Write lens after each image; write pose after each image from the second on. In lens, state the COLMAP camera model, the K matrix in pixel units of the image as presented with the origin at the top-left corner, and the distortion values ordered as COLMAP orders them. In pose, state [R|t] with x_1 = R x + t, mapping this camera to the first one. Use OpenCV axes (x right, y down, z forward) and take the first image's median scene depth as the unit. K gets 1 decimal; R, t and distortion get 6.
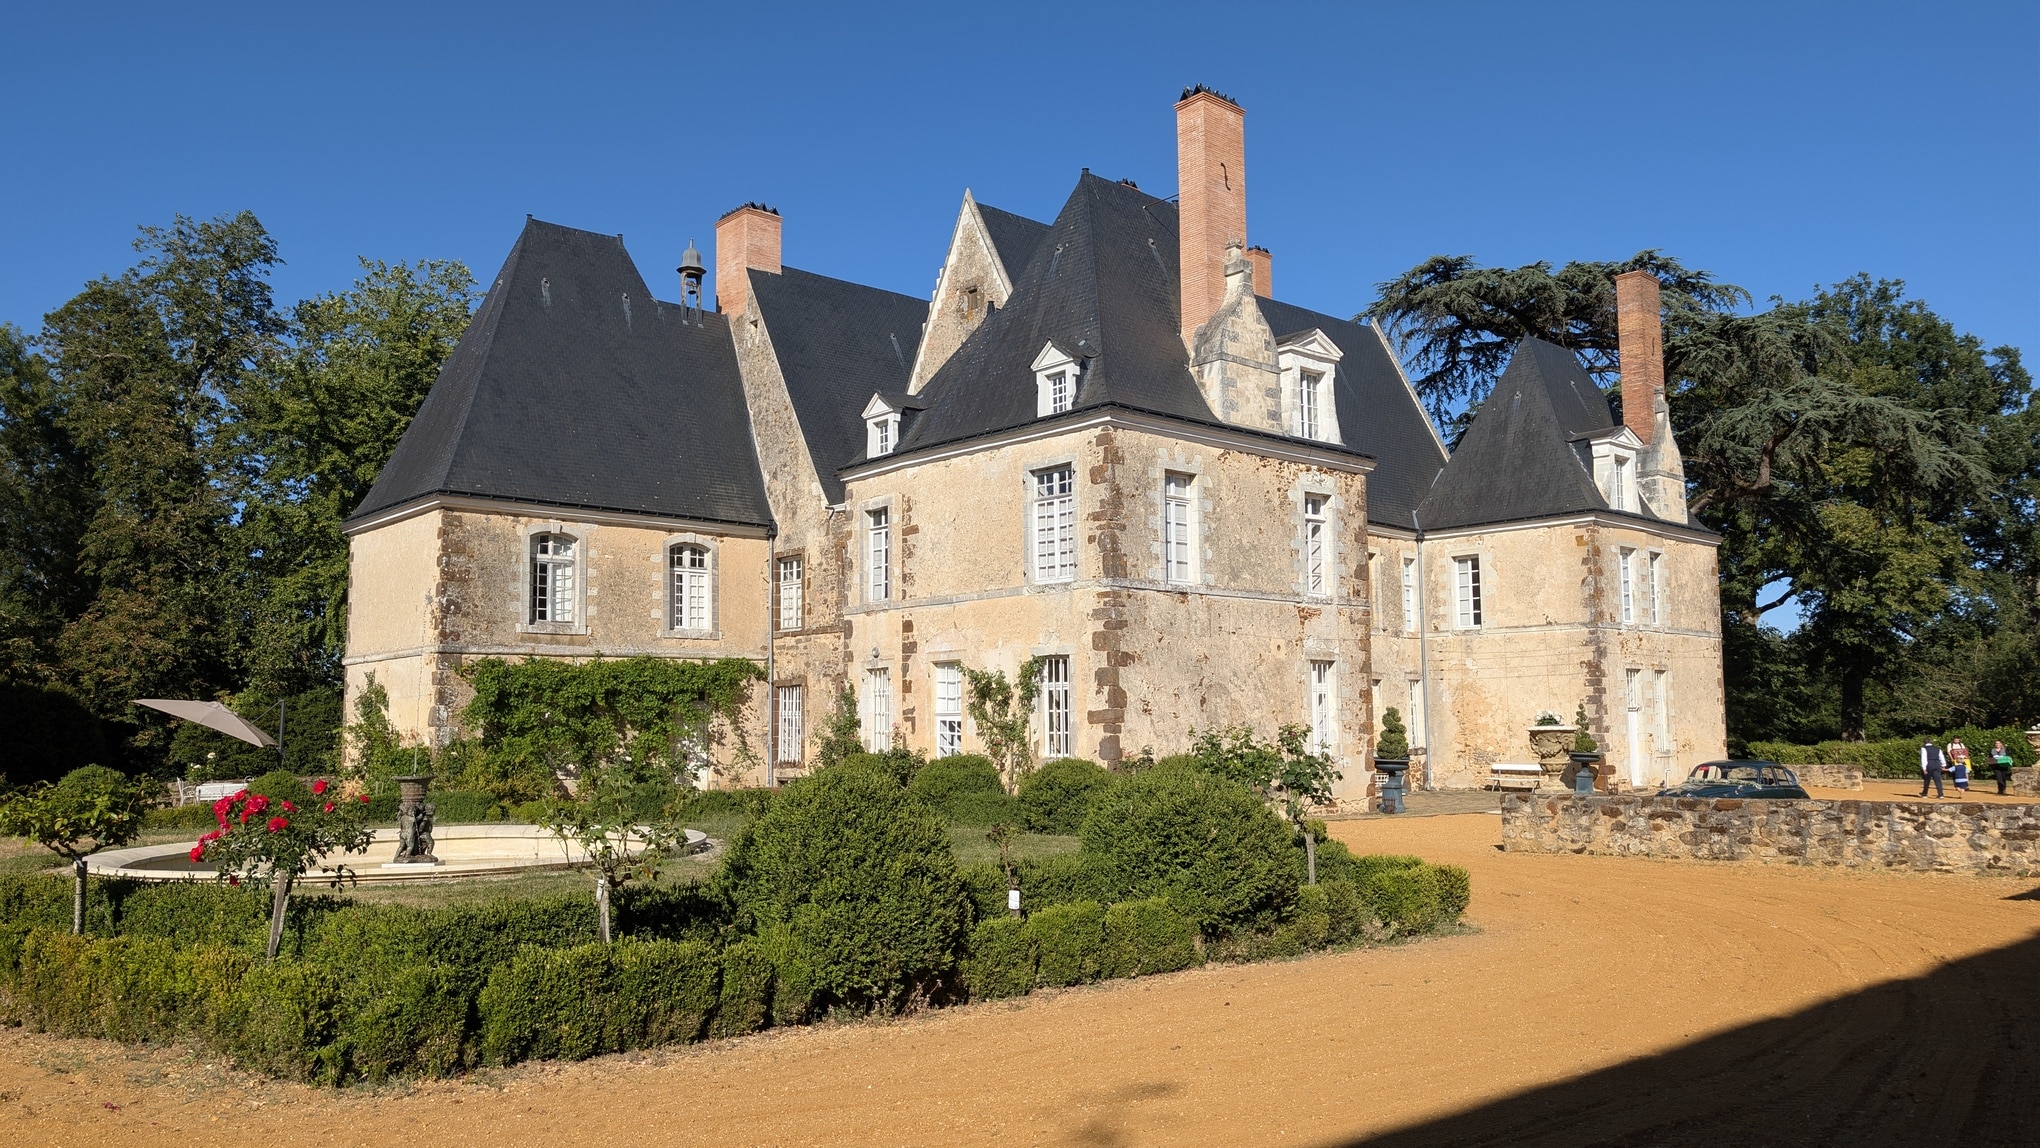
lens RADIAL K [[1498.5, 0, 1021.0], [0, 1498.5, 575.5], [0, 0, 1]] dist [0.012071, 0.002168]
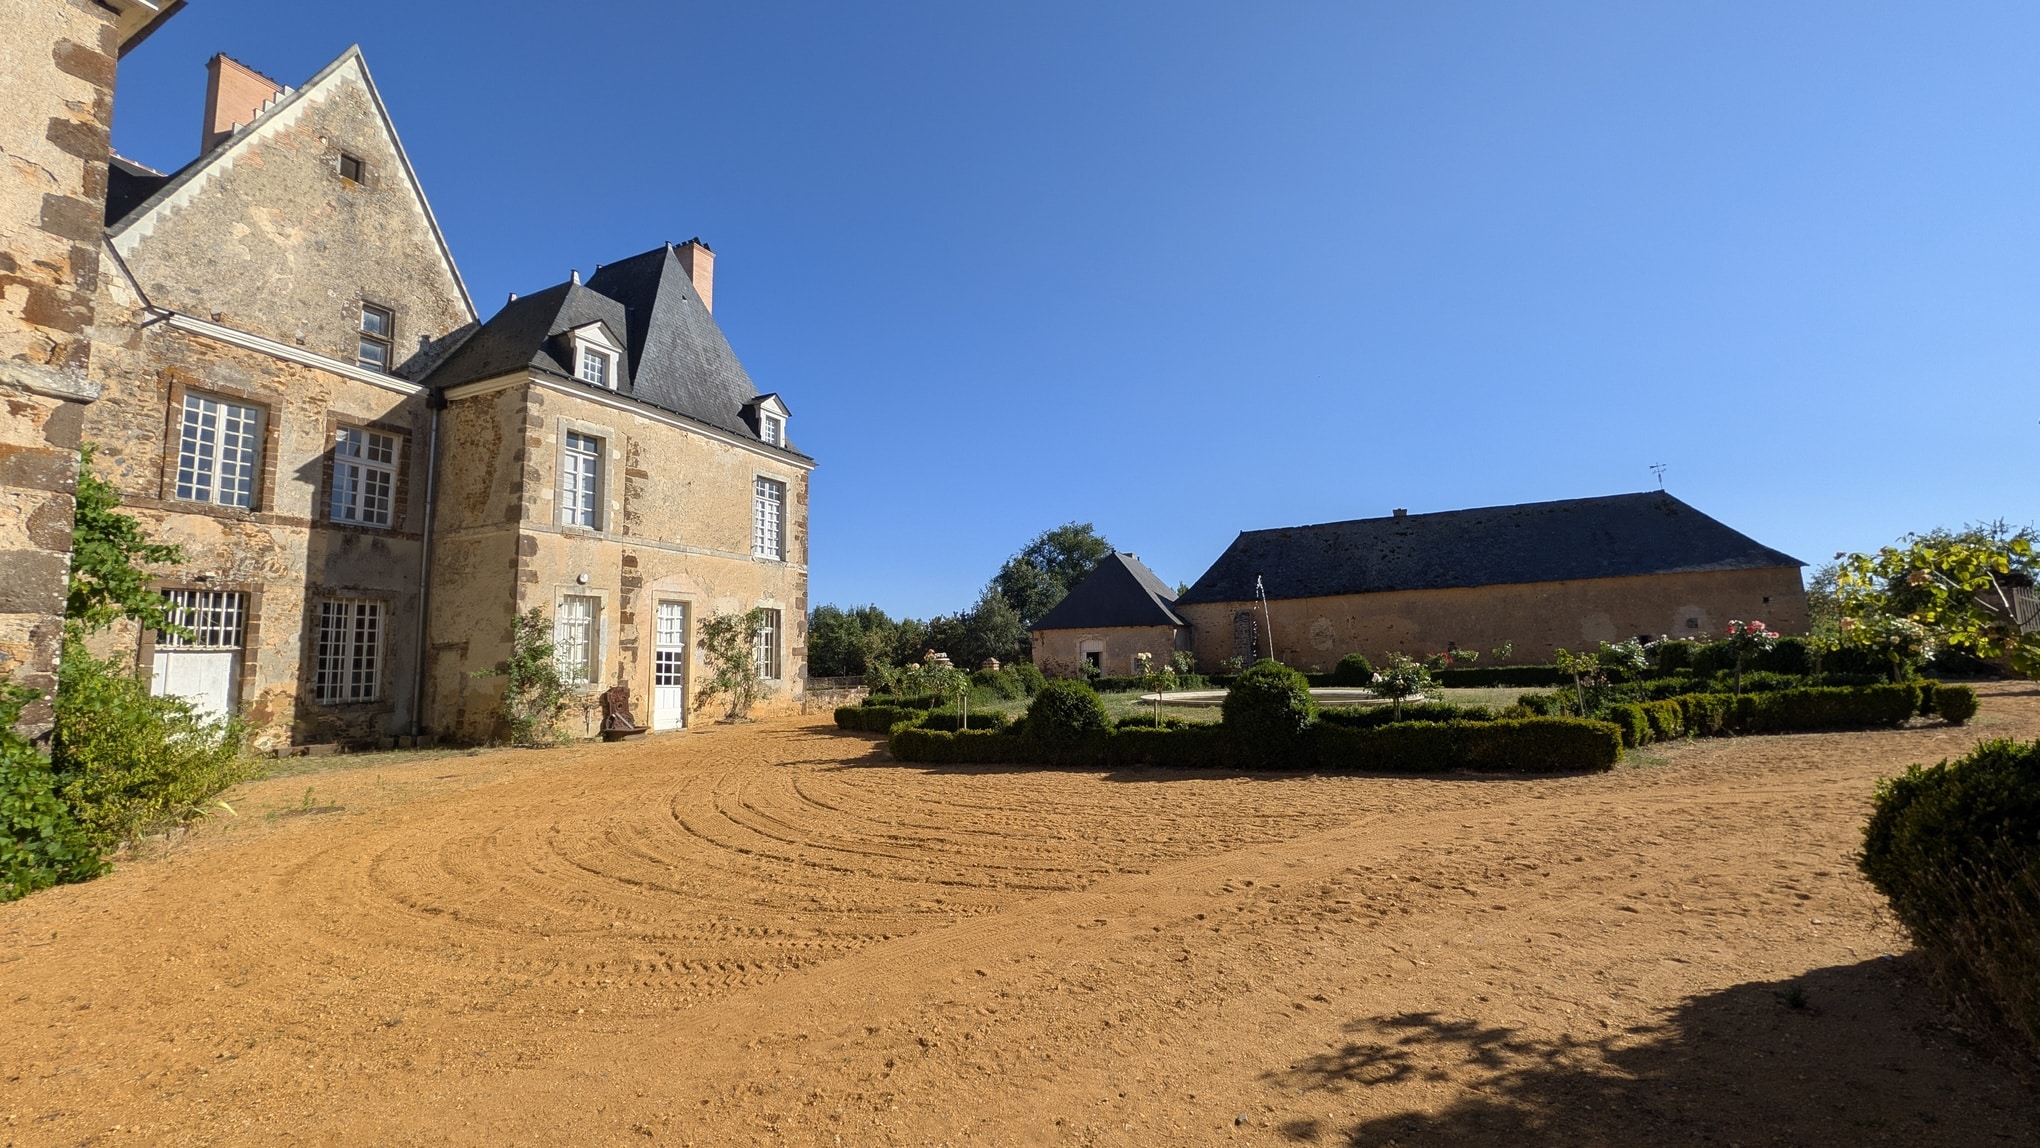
lens RADIAL K [[770.5, 0, 1015.7], [0, 770.5, 567.1], [0, 0, 1]] dist [-0.000763, -0.000019]
pose [[-0.383045, 0.134349, 0.913907, -0.775801], [-0.069213, 0.982411, -0.173429, 0.129961], [-0.921133, -0.129685, -0.367009, 1.089210]]
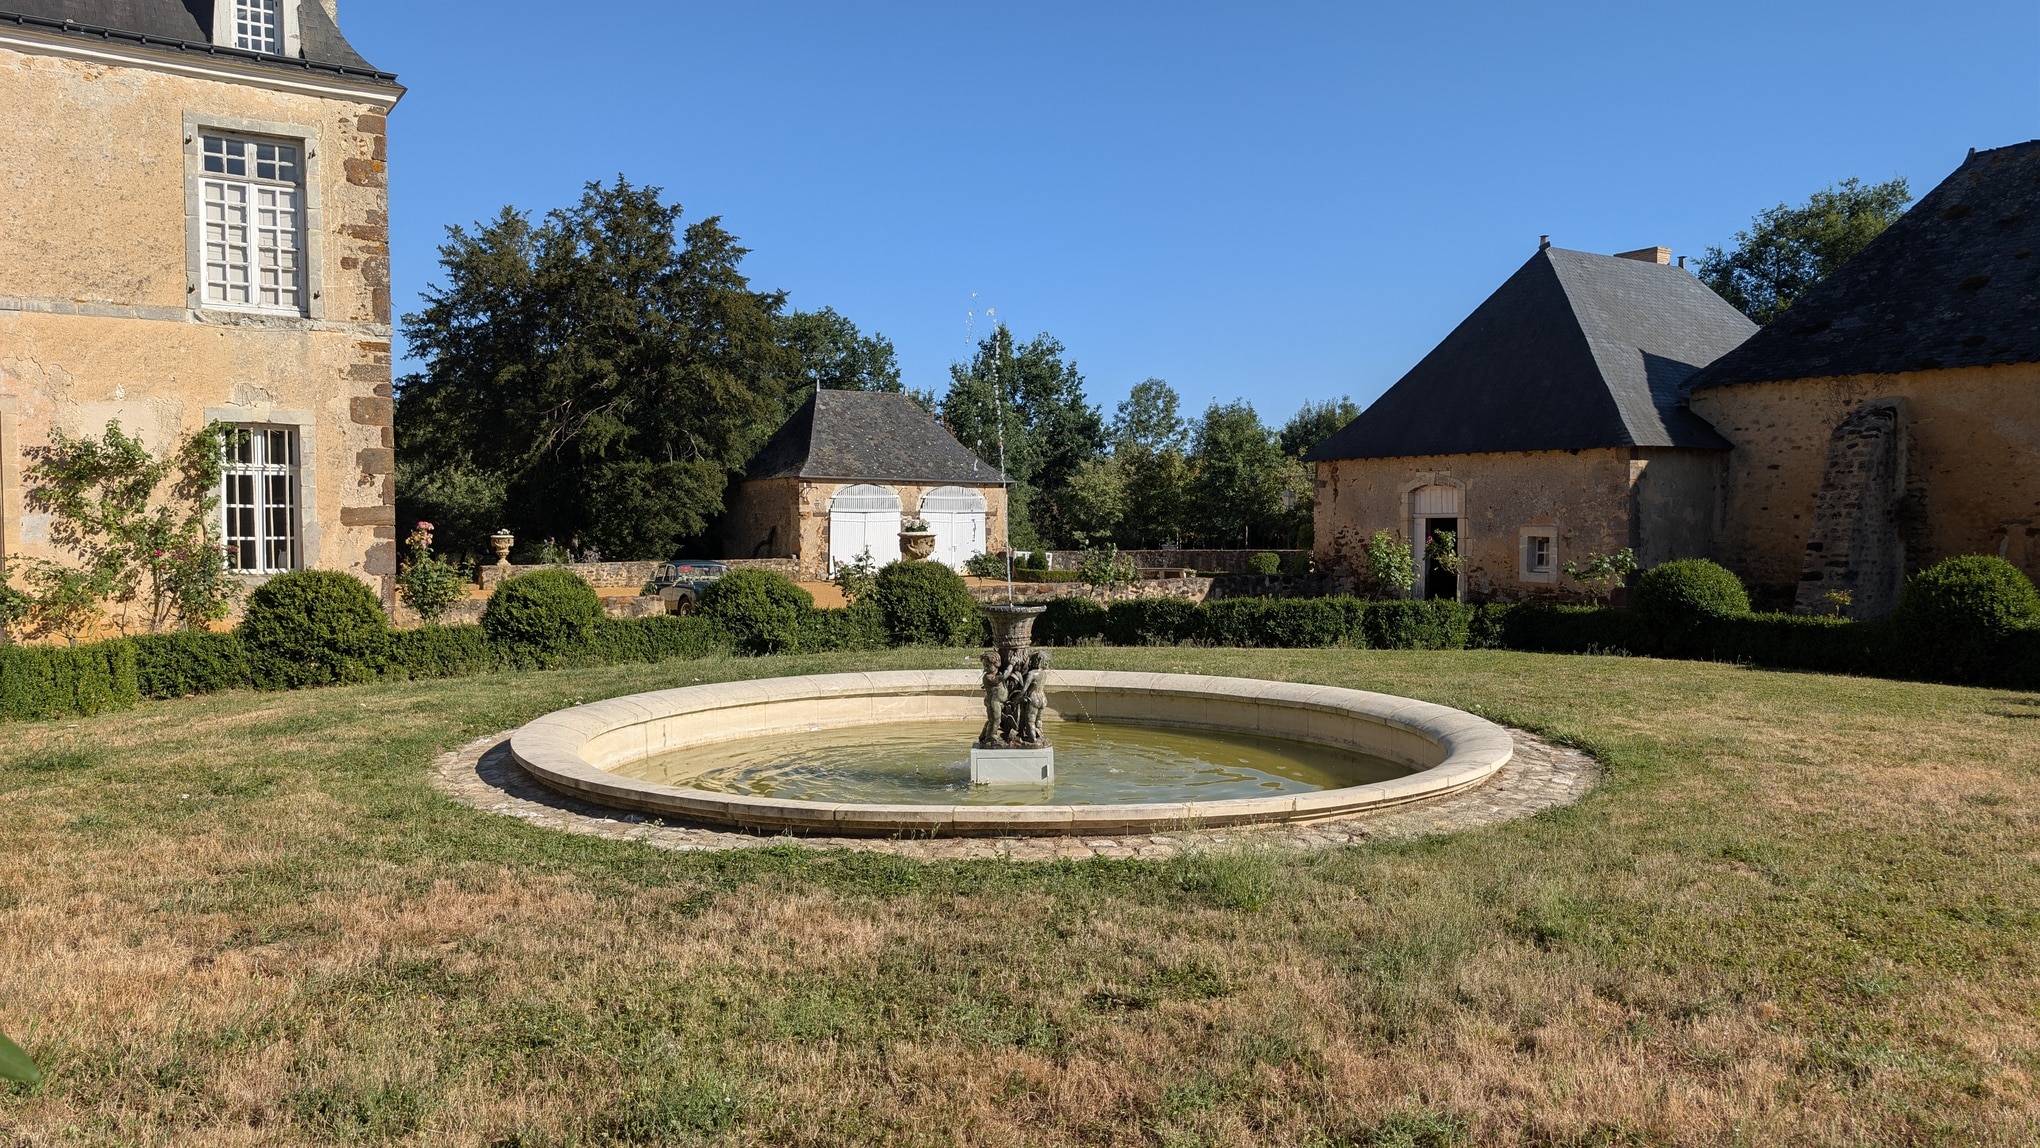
lens RADIAL K [[1498.5, 0, 1026.0], [0, 1498.5, 583.6], [0, 0, 1]] dist [0.012071, 0.002168]
pose [[0.142318, -0.027737, 0.989432, -0.611424], [-0.103303, 0.993732, 0.042716, 0.062180], [-0.984416, -0.108290, 0.138561, 0.579747]]
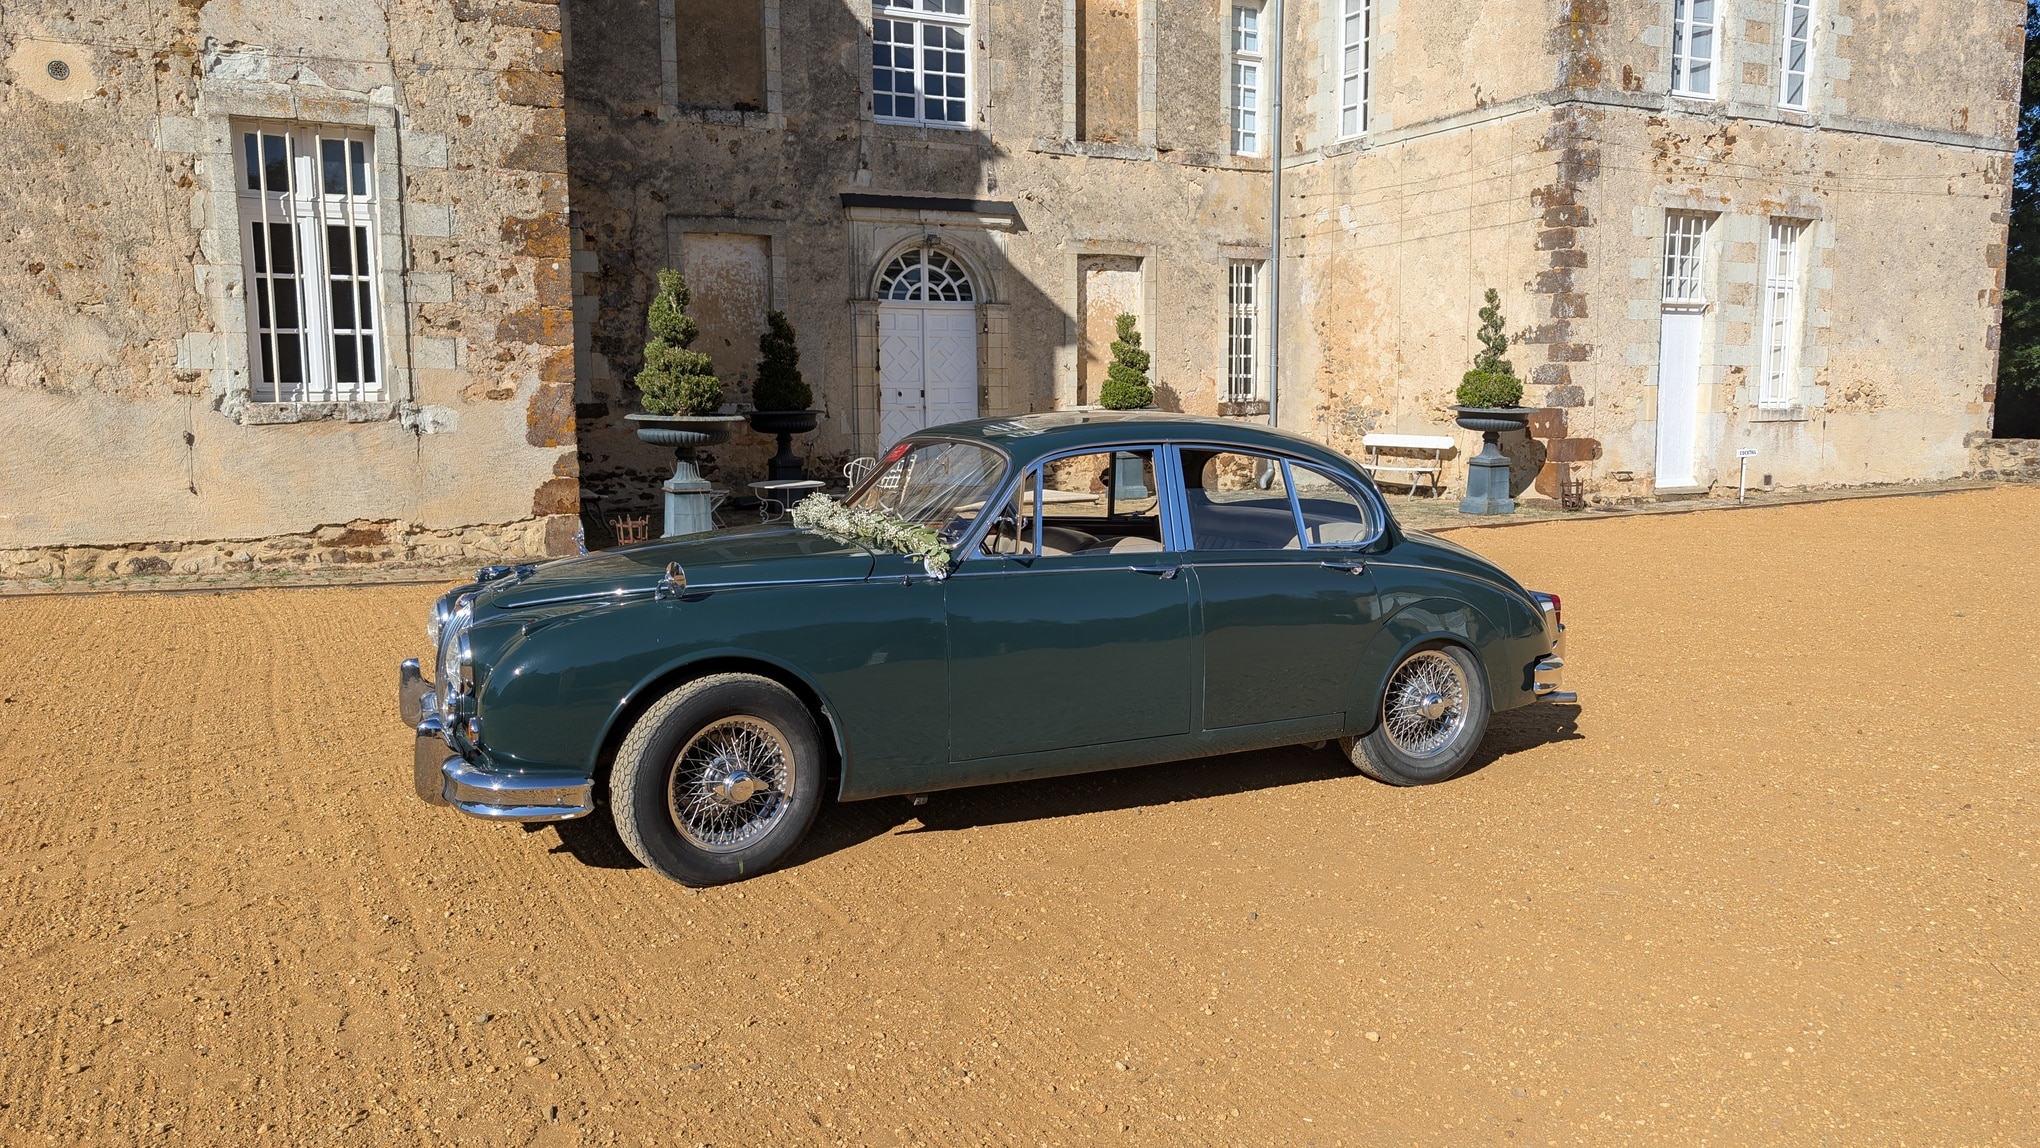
lens RADIAL K [[1498.5, 0, 1021.2], [0, 1498.5, 578.2], [0, 0, 1]] dist [0.012071, 0.002168]
pose [[0.960983, 0.037239, -0.274089, 0.274641], [0.024210, 0.975770, 0.217454, 0.052753], [0.275546, -0.215605, 0.936797, 0.423564]]
